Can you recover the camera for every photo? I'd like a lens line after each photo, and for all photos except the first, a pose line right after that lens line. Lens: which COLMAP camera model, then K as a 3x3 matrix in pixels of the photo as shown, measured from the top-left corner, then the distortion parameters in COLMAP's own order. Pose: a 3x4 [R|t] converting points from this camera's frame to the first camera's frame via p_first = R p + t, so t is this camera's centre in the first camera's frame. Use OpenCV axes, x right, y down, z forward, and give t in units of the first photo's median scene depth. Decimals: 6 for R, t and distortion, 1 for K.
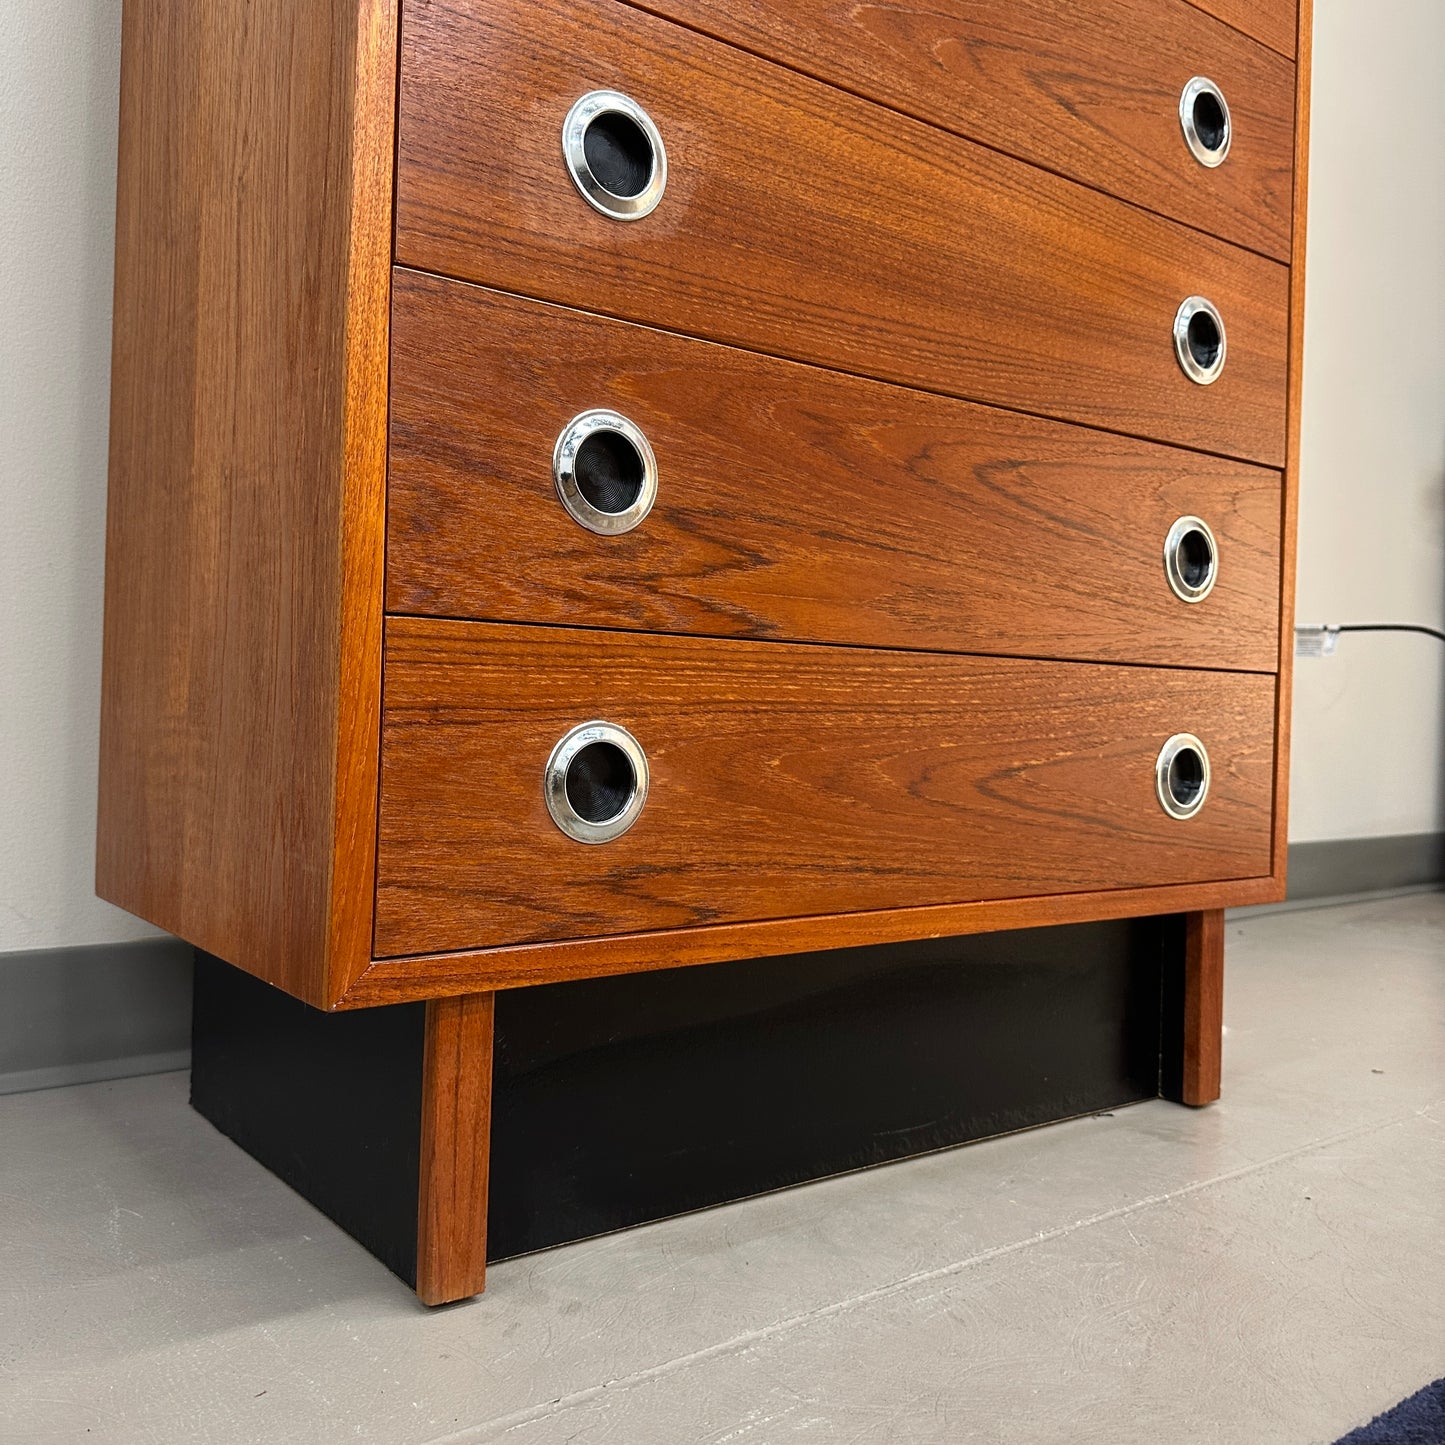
lens RADIAL K [[1360.2, 0, 711.5], [0, 1360.2, 713.4], [0, 0, 1]] dist [0.191701, -0.444859]
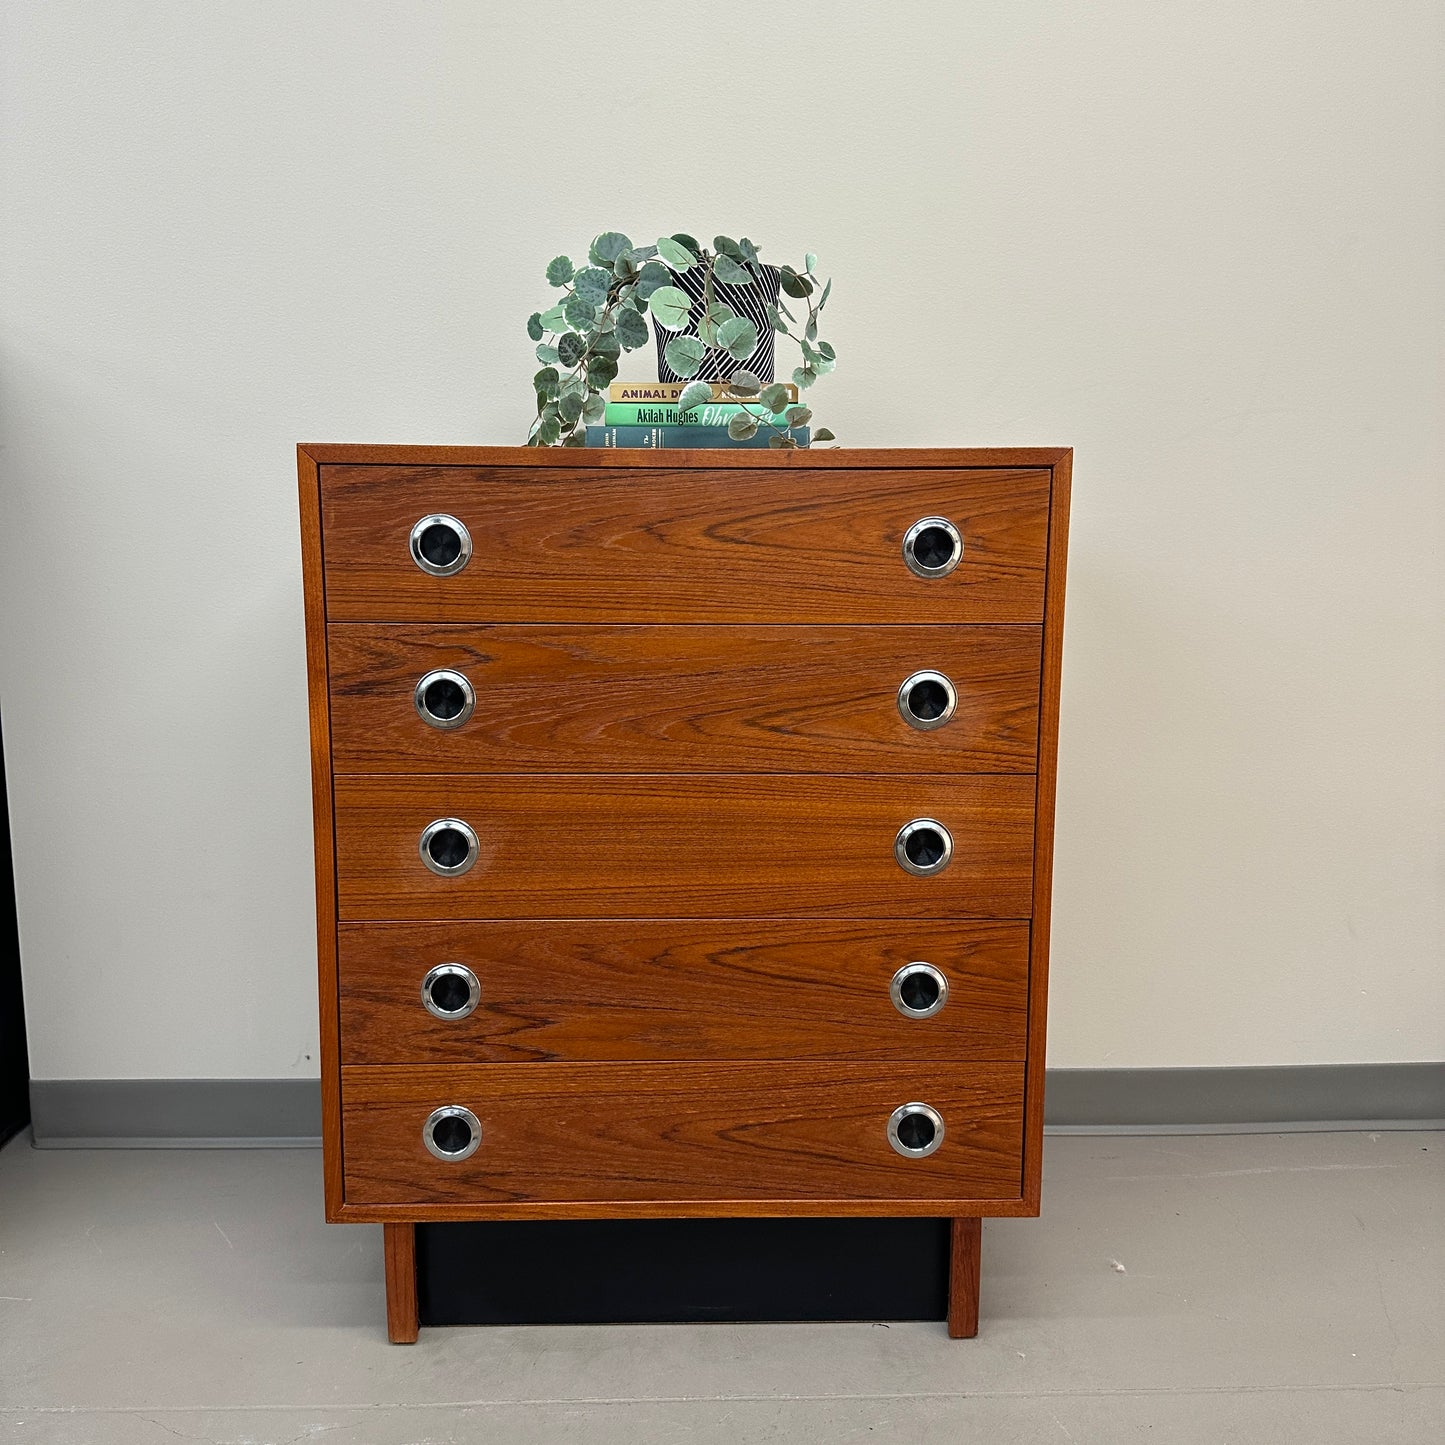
lens RADIAL K [[1319.1, 0, 712.6], [0, 1319.1, 731.1], [0, 0, 1]] dist [0.172416, -0.372043]
pose [[0.808241, 0.059991, -0.585788, 1.347744], [0.017345, 0.991940, 0.125517, -0.779211], [0.588597, -0.111608, 0.800686, -0.337857]]
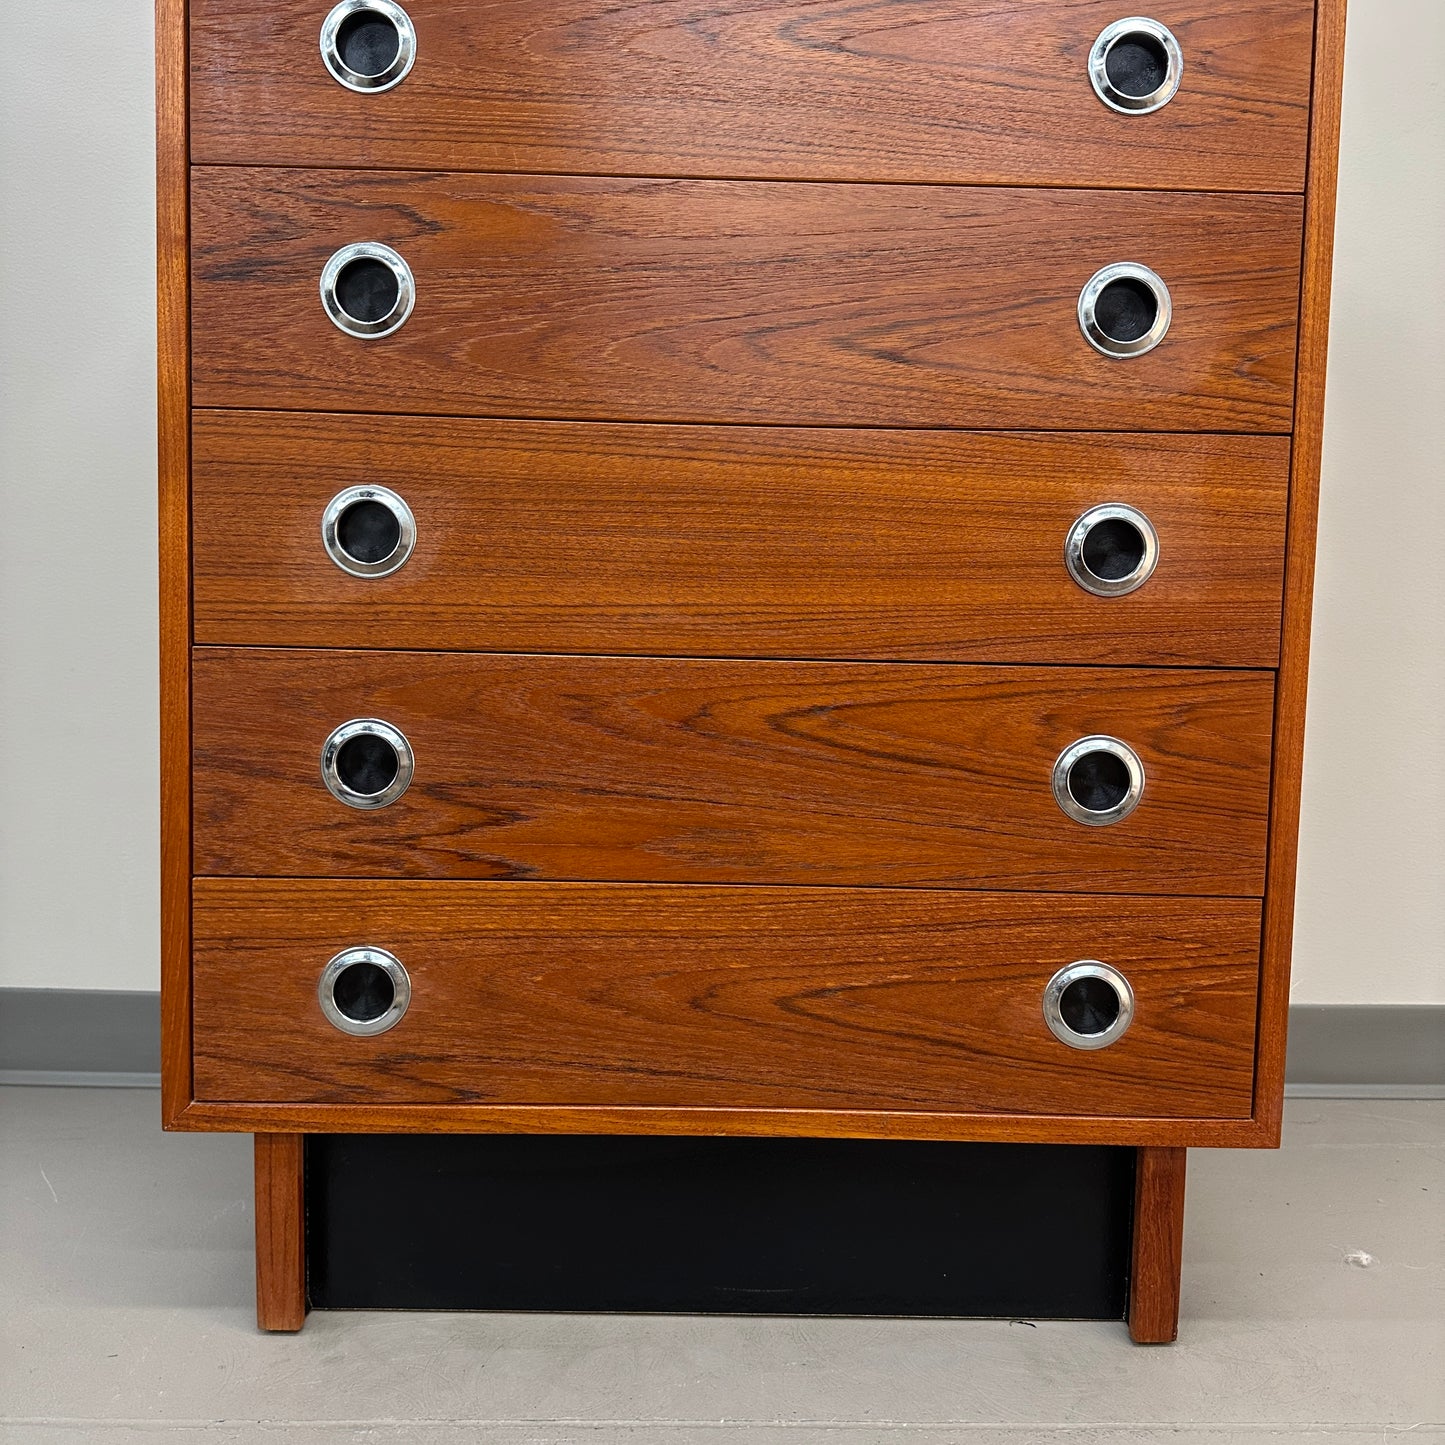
lens RADIAL K [[1319.1, 0, 712.6], [0, 1319.1, 731.1], [0, 0, 1]] dist [0.172416, -0.372043]
pose [[0.804010, 0.033731, -0.593659, 0.922491], [-0.001587, 0.998508, 0.054585, -0.265503], [0.594614, -0.042945, 0.802864, 0.142887]]
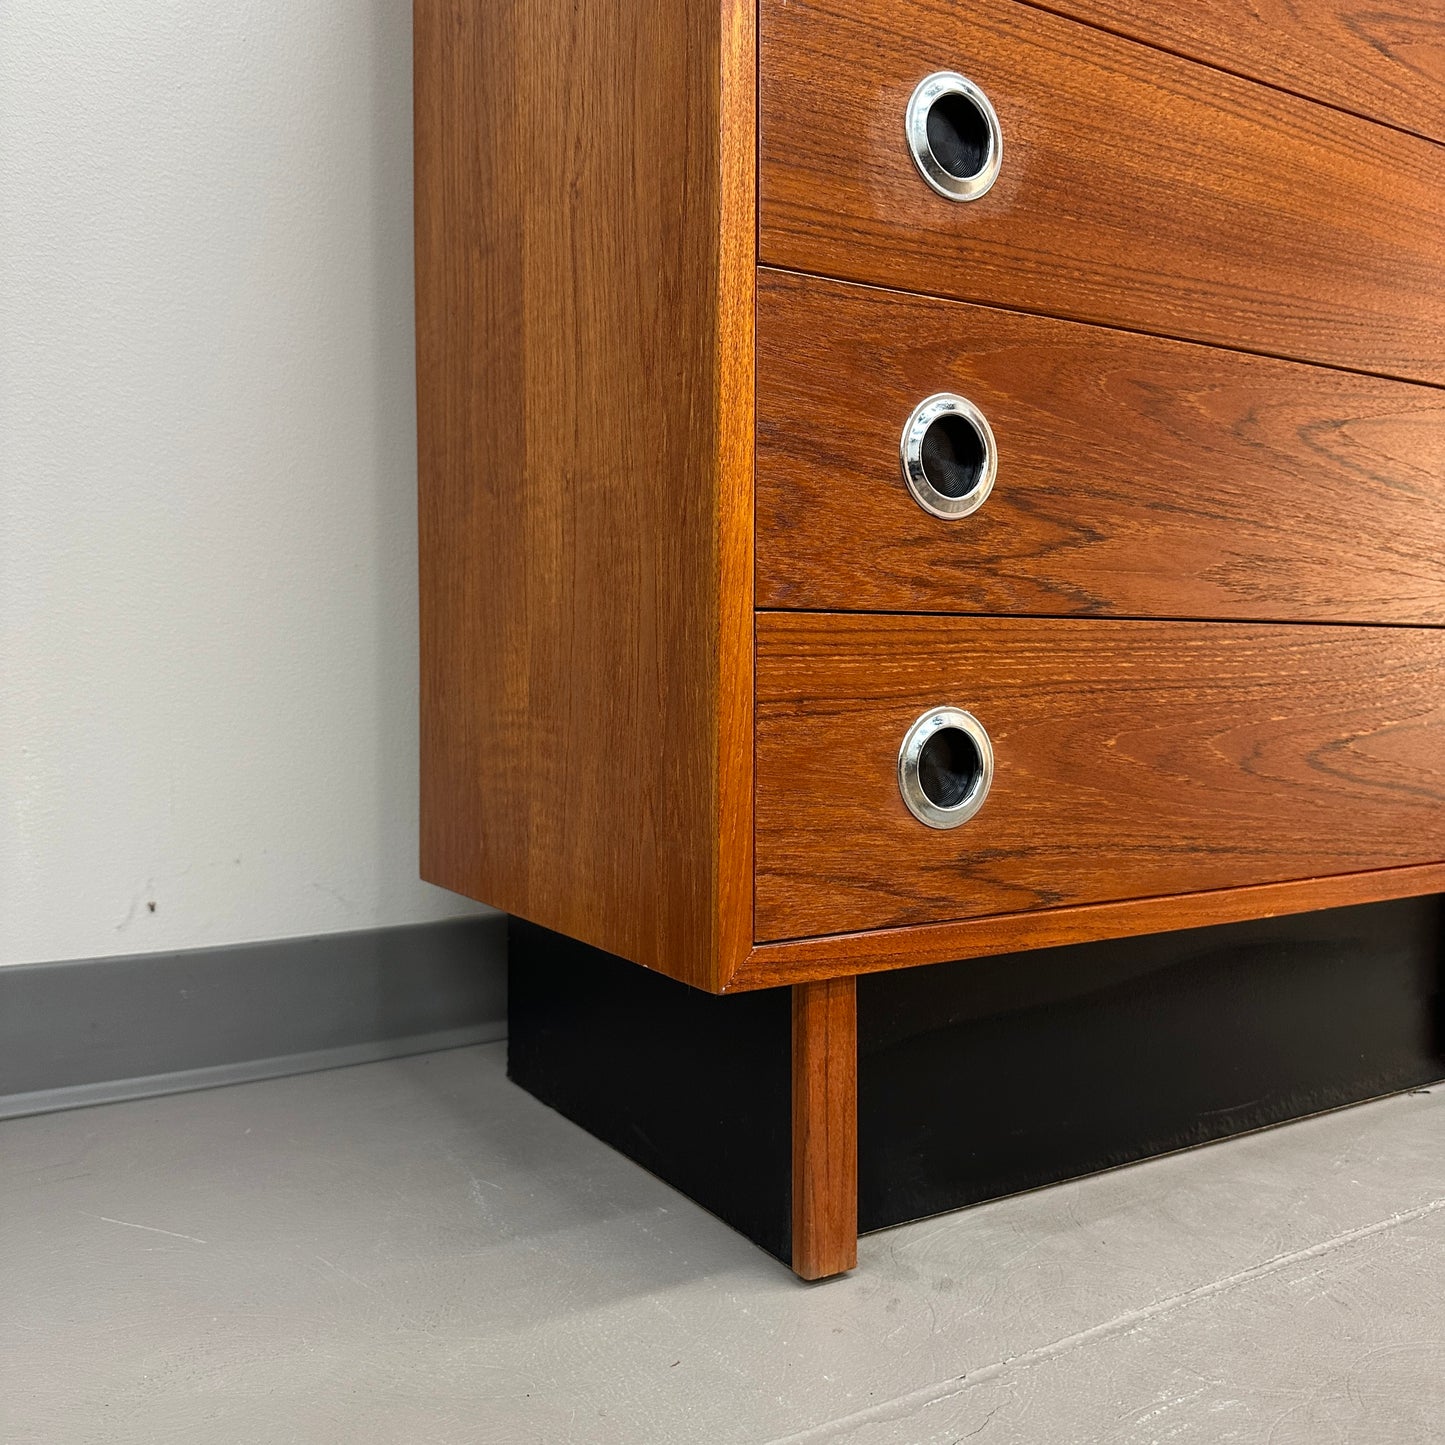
lens RADIAL K [[1360.2, 0, 711.5], [0, 1360.2, 713.4], [0, 0, 1]] dist [0.191701, -0.444859]
pose [[0.993869, -0.025472, -0.107587, -0.138039], [0.028159, 0.999326, 0.023532, -0.016934], [0.106915, -0.026418, 0.993917, -0.015992]]
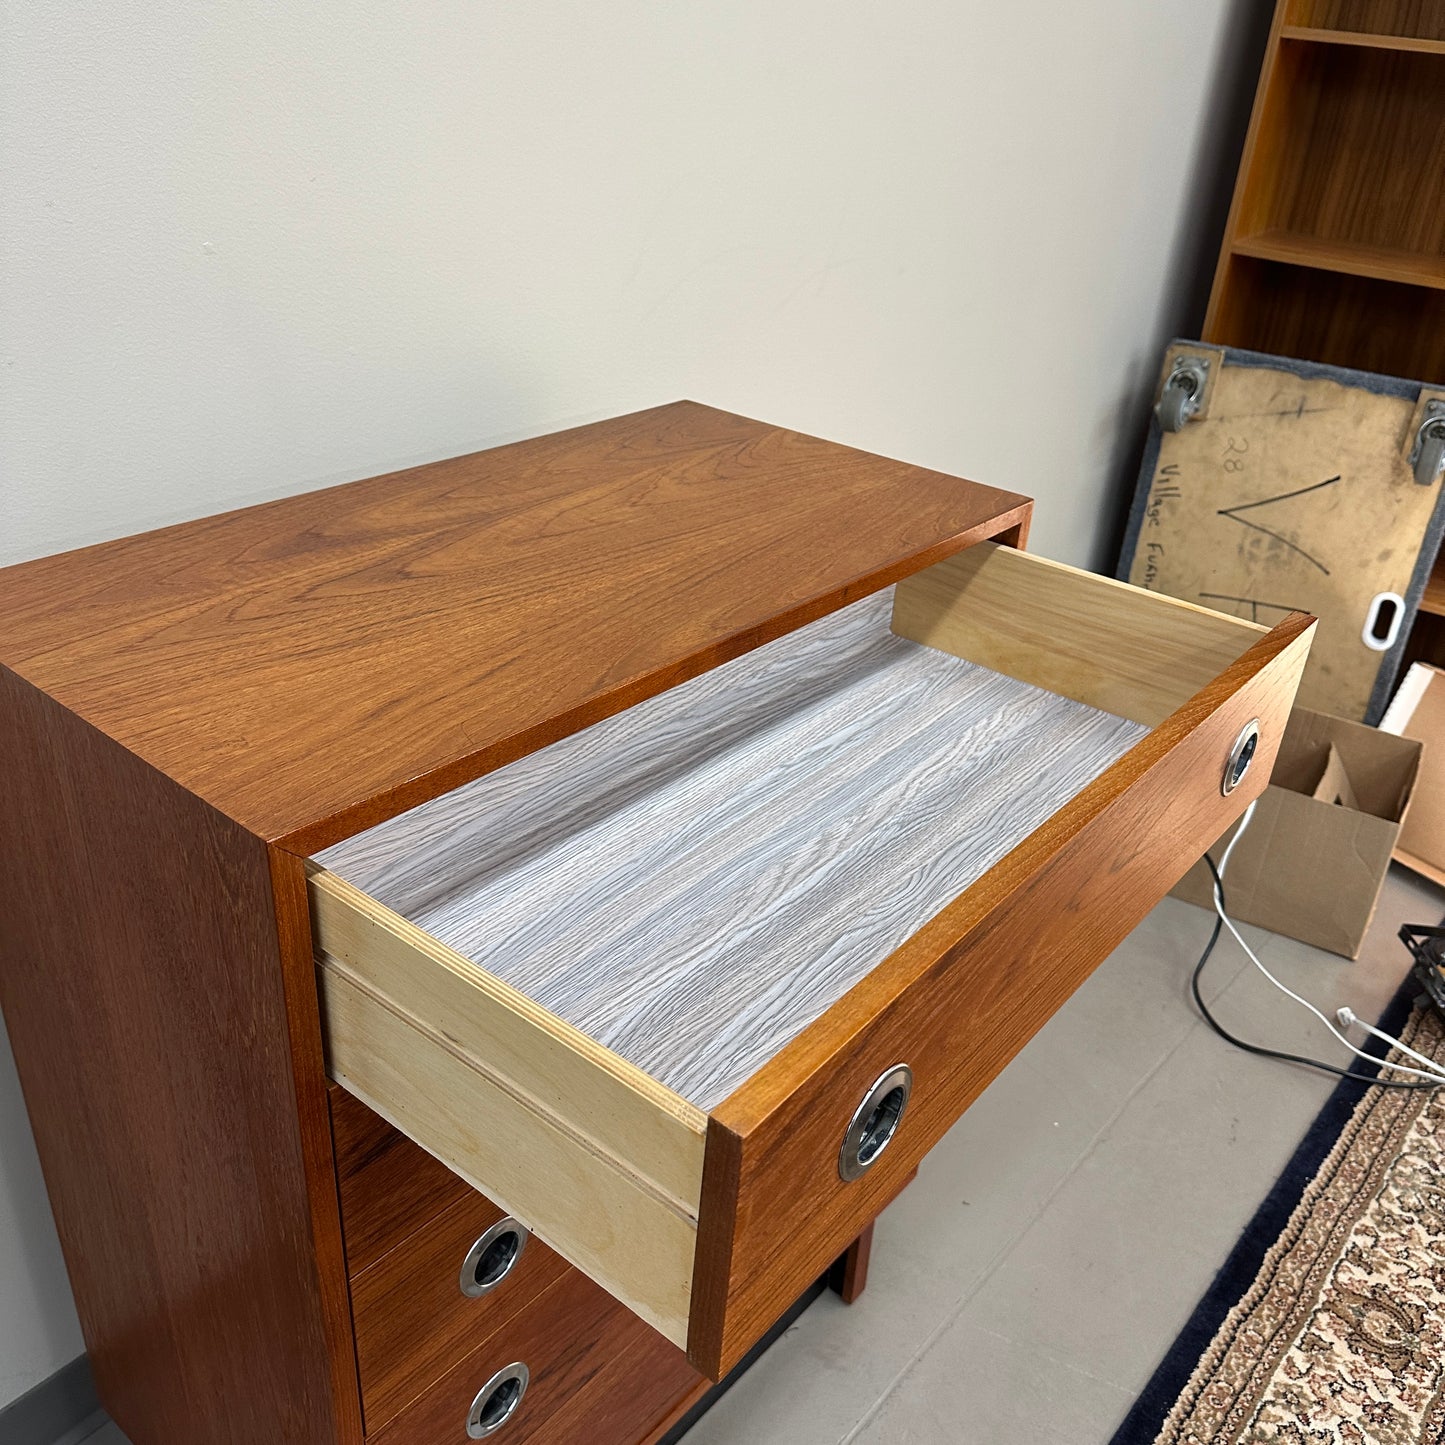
lens RADIAL K [[1365.5, 0, 744.6], [0, 1365.5, 747.4], [0, 0, 1]] dist [0.162448, -0.279635]
pose [[0.973053, -0.081051, 0.215867, -0.081027], [-0.036113, 0.871062, 0.489844, -1.468381], [-0.227736, -0.484440, 0.844662, 0.000442]]
